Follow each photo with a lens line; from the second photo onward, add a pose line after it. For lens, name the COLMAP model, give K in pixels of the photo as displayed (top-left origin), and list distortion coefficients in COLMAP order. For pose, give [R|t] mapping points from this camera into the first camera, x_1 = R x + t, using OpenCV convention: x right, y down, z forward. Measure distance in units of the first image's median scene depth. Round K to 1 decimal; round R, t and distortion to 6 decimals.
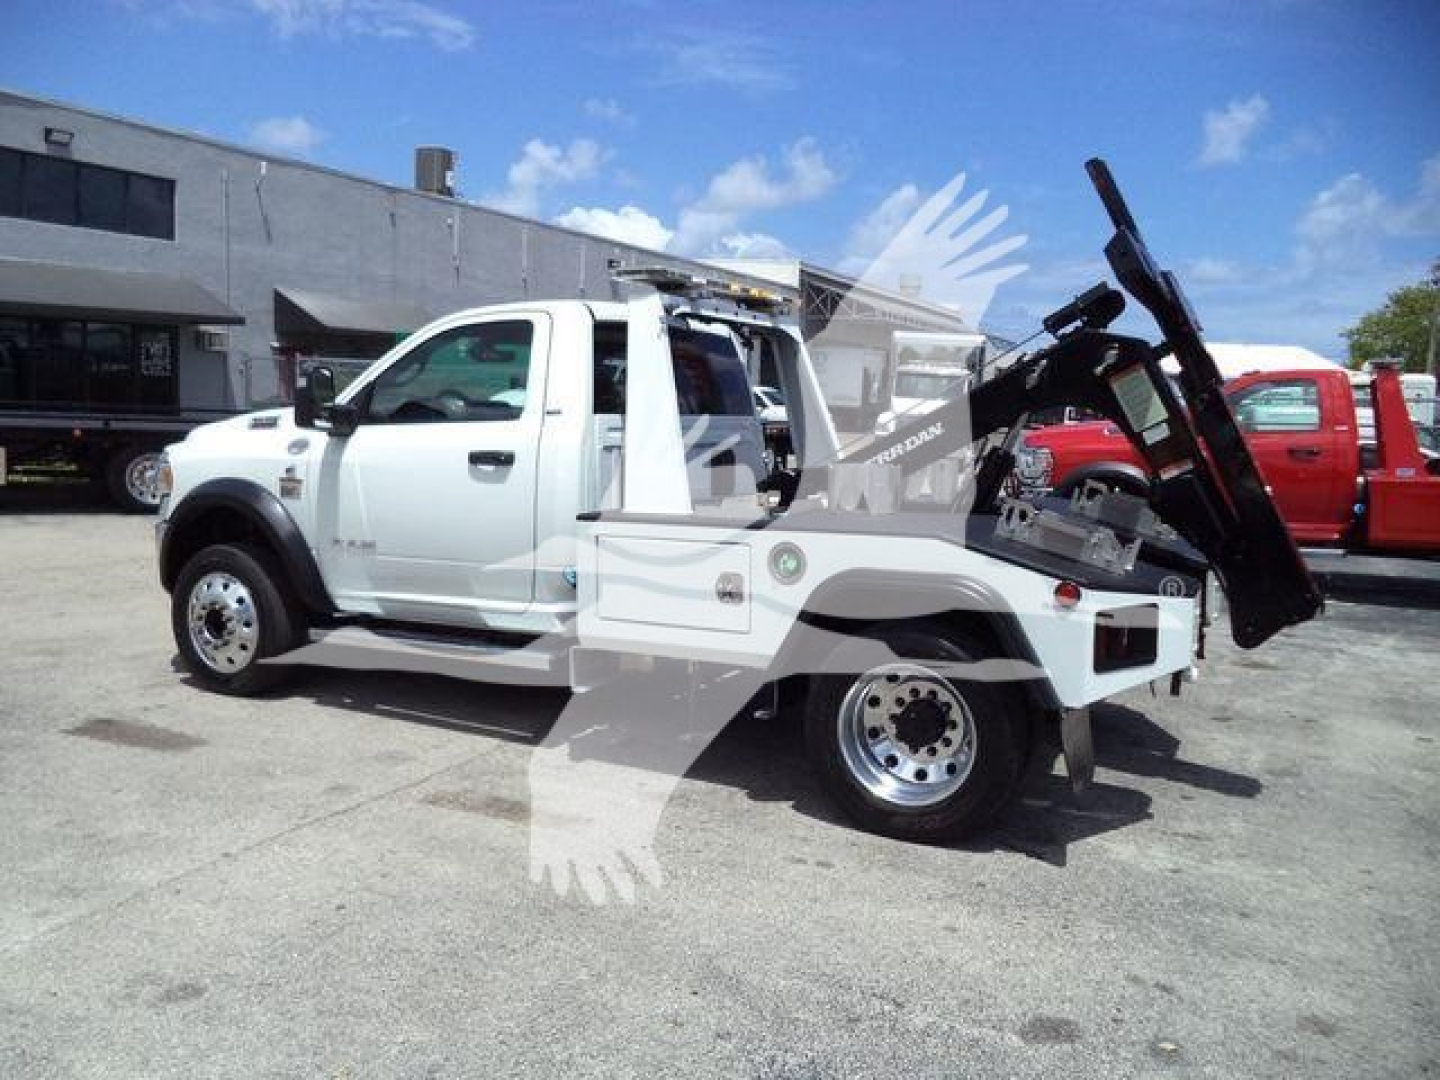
lens RADIAL K [[1162.4, 0, 717.1], [0, 1162.4, 596.5], [0, 0, 1]] dist [-0.043213, 0.011678]
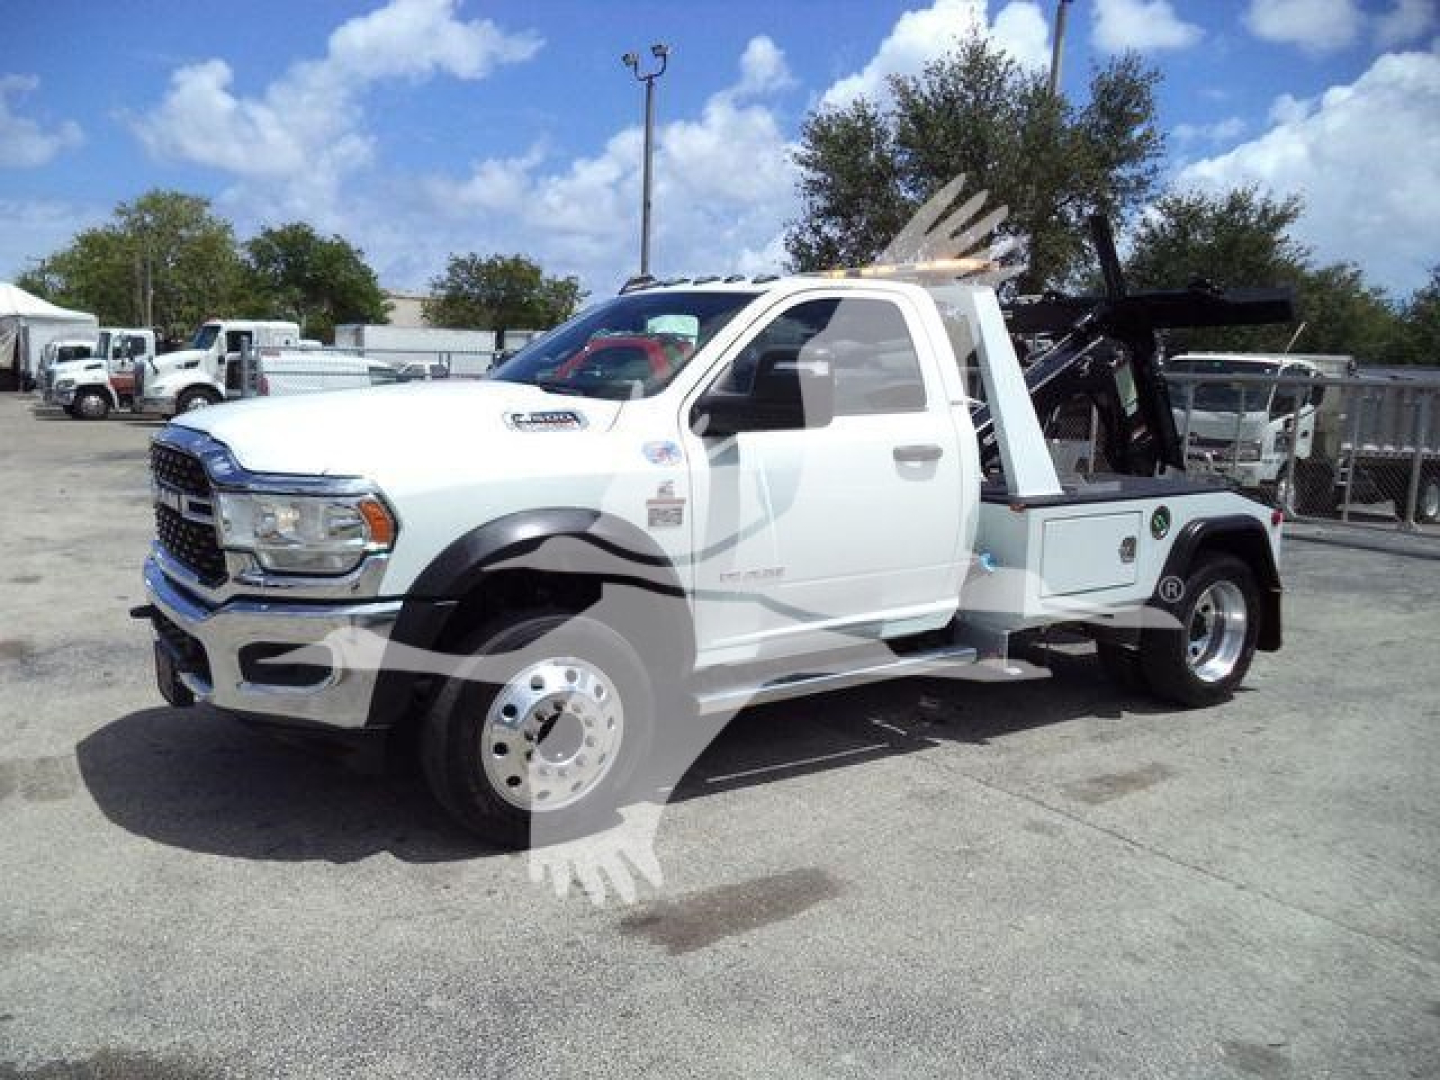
lens RADIAL K [[1161.1, 0, 717.0], [0, 1161.1, 615.5], [0, 0, 1]] dist [-0.041221, 0.002639]
pose [[0.468276, -0.183884, 0.864236, -1.084013], [0.124125, 0.982096, 0.141706, -0.142911], [-0.874820, 0.040916, 0.482717, 0.700455]]
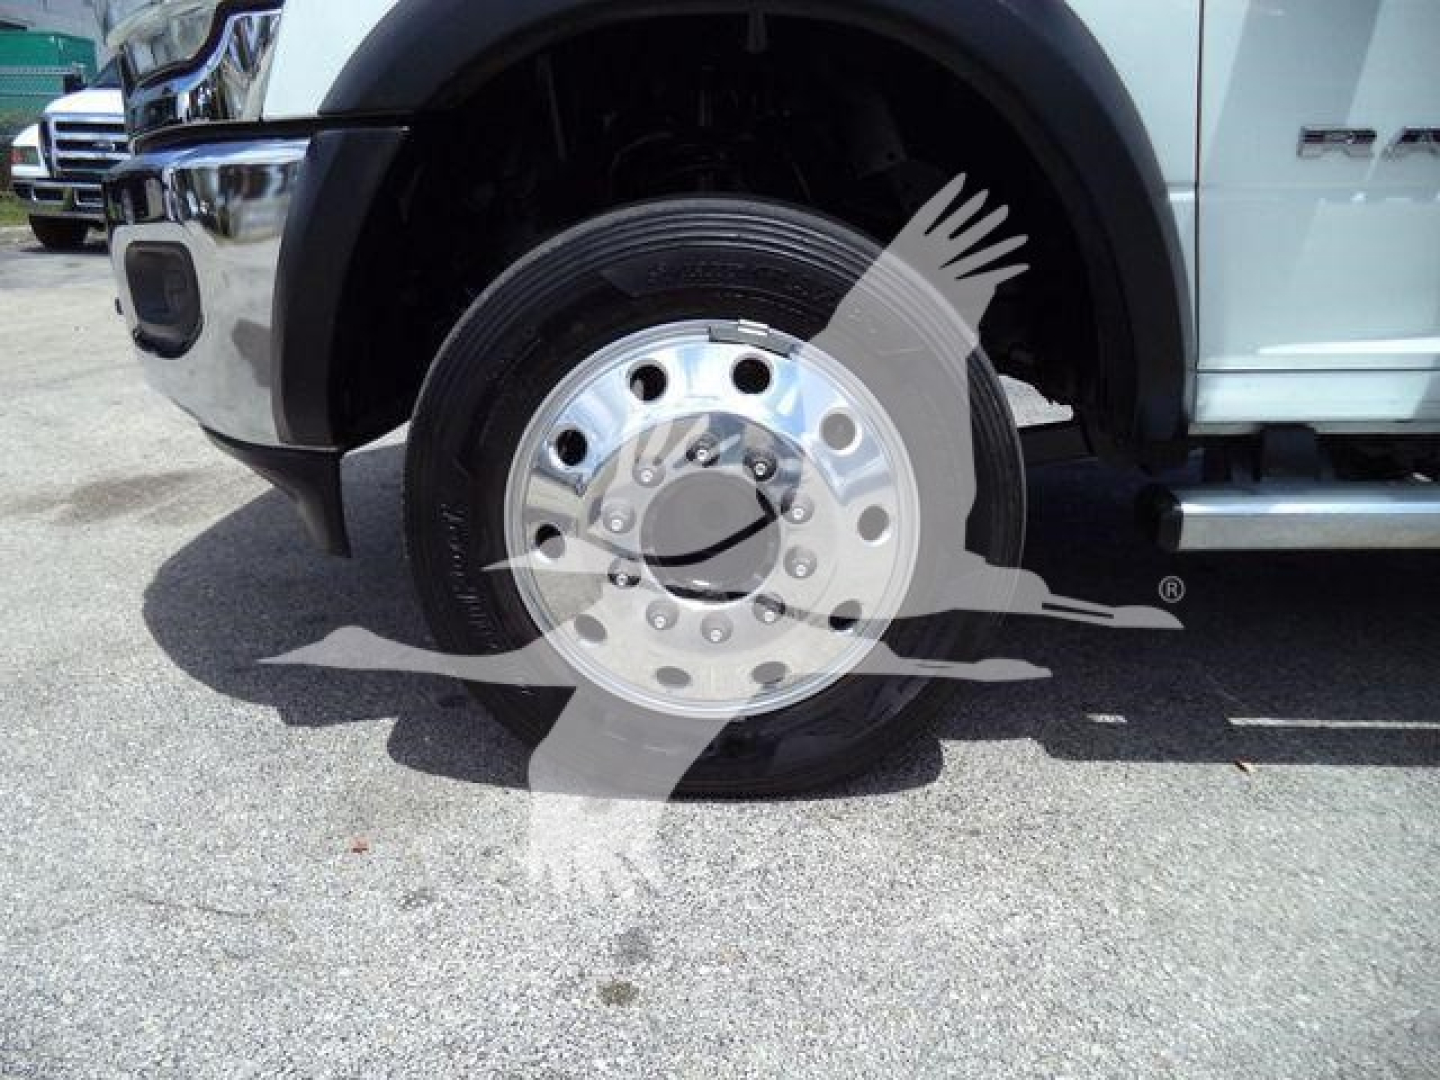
lens RADIAL K [[1196.7, 0, 722.2], [0, 1196.7, 652.6], [0, 0, 1]] dist [-0.002663, -0.004078]
pose [[0.906700, -0.177525, 0.382597, -0.615787], [0.086209, 0.965960, 0.243903, -0.016905], [-0.412872, -0.188164, 0.891140, 0.883516]]
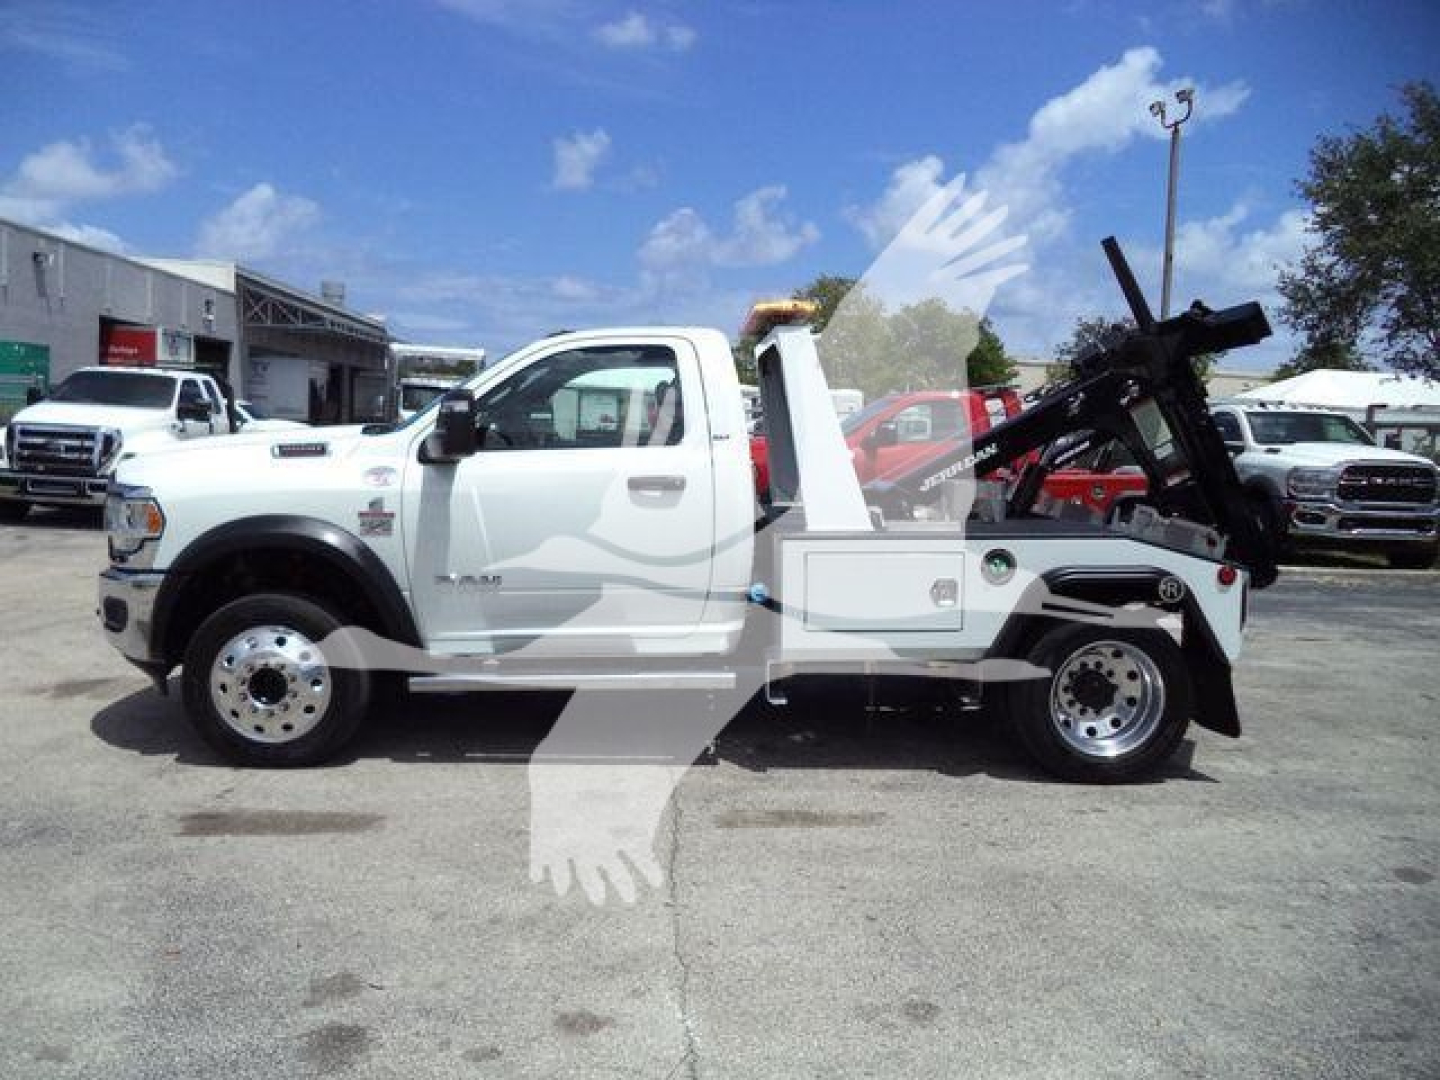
lens RADIAL K [[1161.1, 0, 717.0], [0, 1161.1, 615.5], [0, 0, 1]] dist [-0.041221, 0.002639]
pose [[0.868499, -0.083197, 0.488658, -0.645689], [0.079858, 0.996421, 0.027713, -0.029807], [-0.489215, 0.014955, 0.872035, 0.106106]]
